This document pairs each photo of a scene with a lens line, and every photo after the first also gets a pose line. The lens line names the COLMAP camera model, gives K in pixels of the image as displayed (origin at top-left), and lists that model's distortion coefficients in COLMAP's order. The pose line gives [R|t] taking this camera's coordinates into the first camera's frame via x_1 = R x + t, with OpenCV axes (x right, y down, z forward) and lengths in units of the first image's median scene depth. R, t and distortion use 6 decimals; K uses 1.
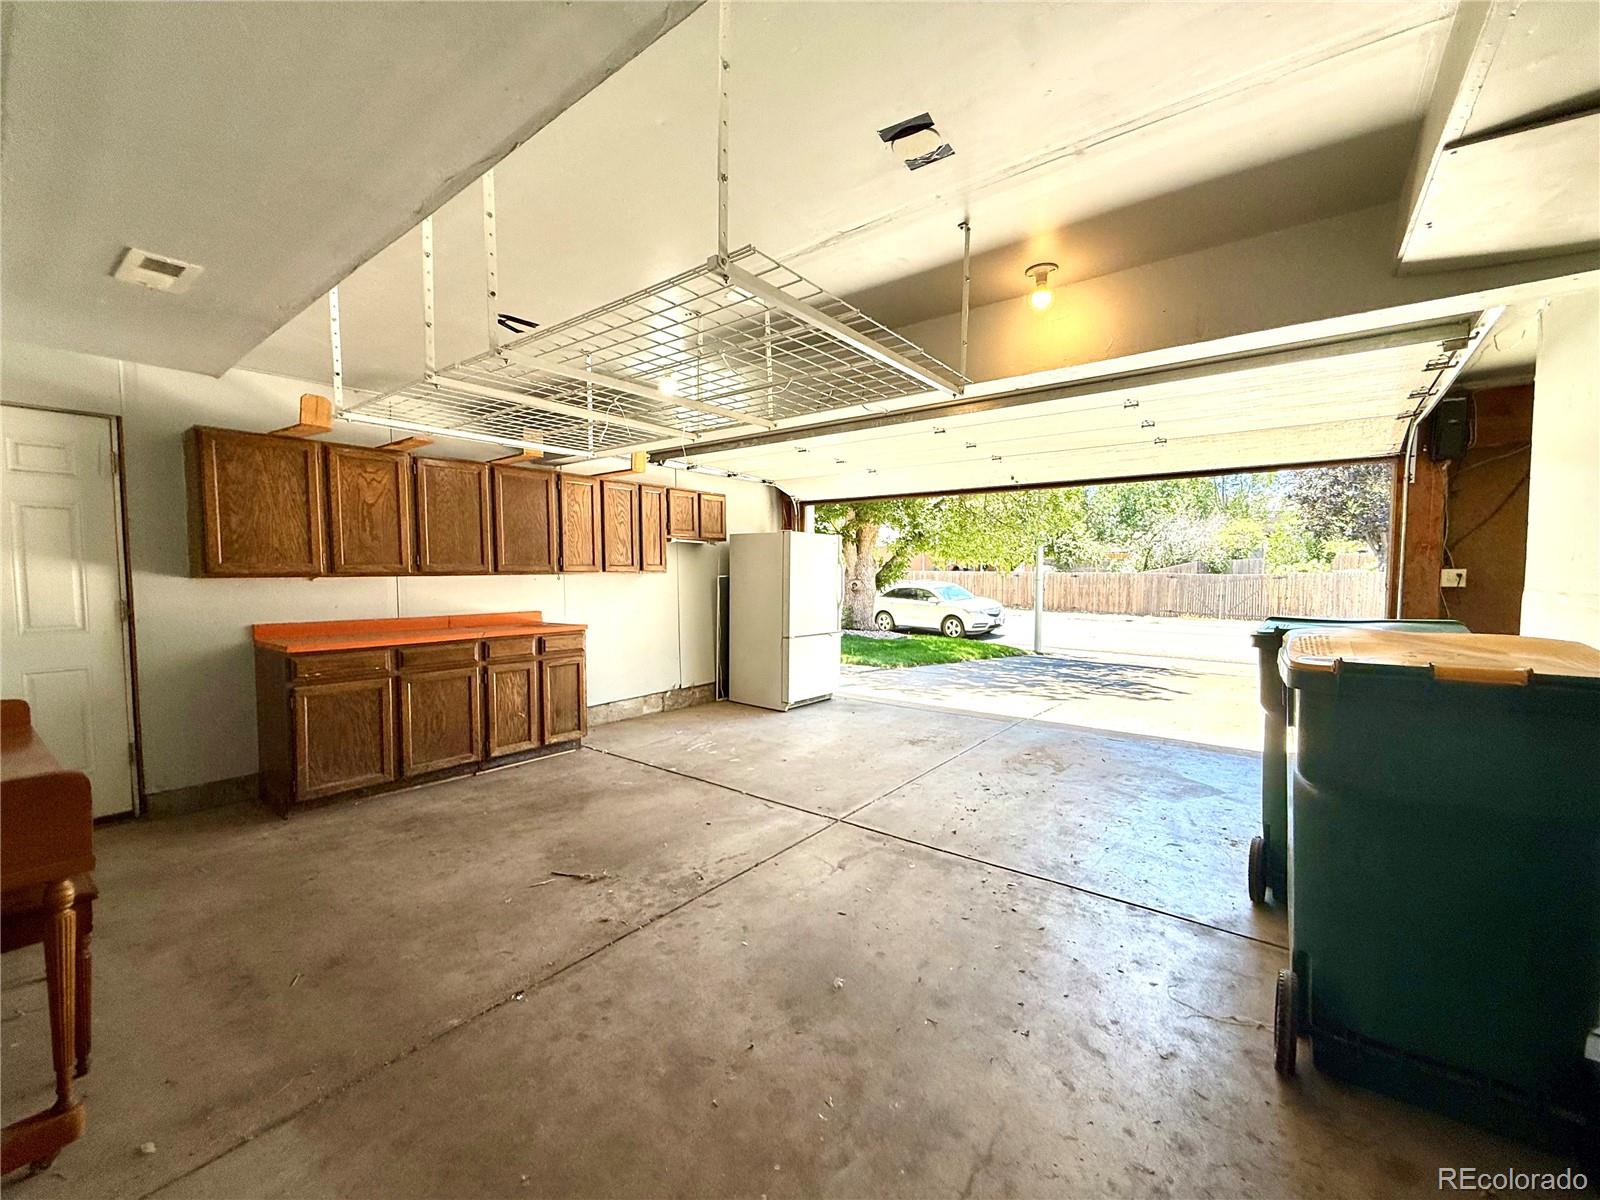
lens RADIAL K [[636.1, 0, 800.0], [0, 636.1, 600.0], [0, 0, 1]] dist [-0.000491, -0.000312]
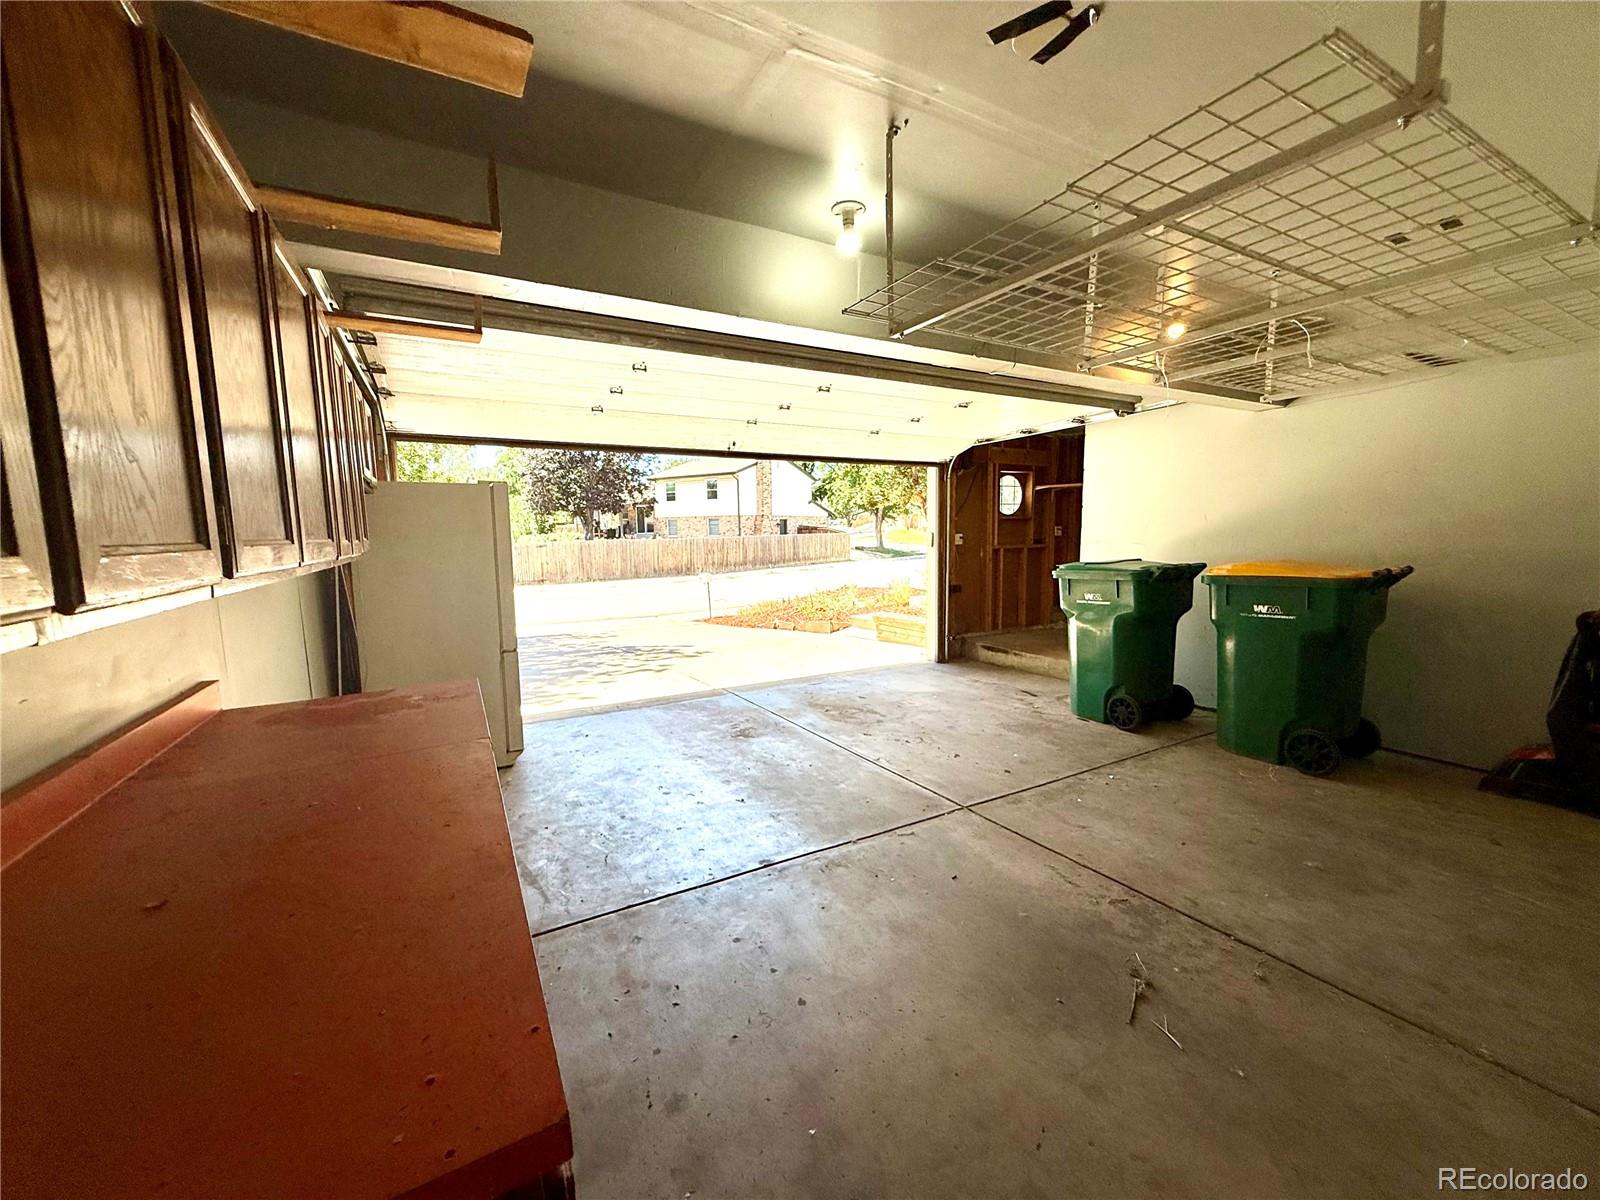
lens RADIAL K [[636.1, 0, 800.0], [0, 636.1, 600.0], [0, 0, 1]] dist [-0.000491, -0.000312]
pose [[0.402891, -0.103747, 0.909349, -0.775784], [0.064386, 0.994306, 0.084914, -0.045643], [-0.912980, 0.024339, 0.407277, 0.761358]]
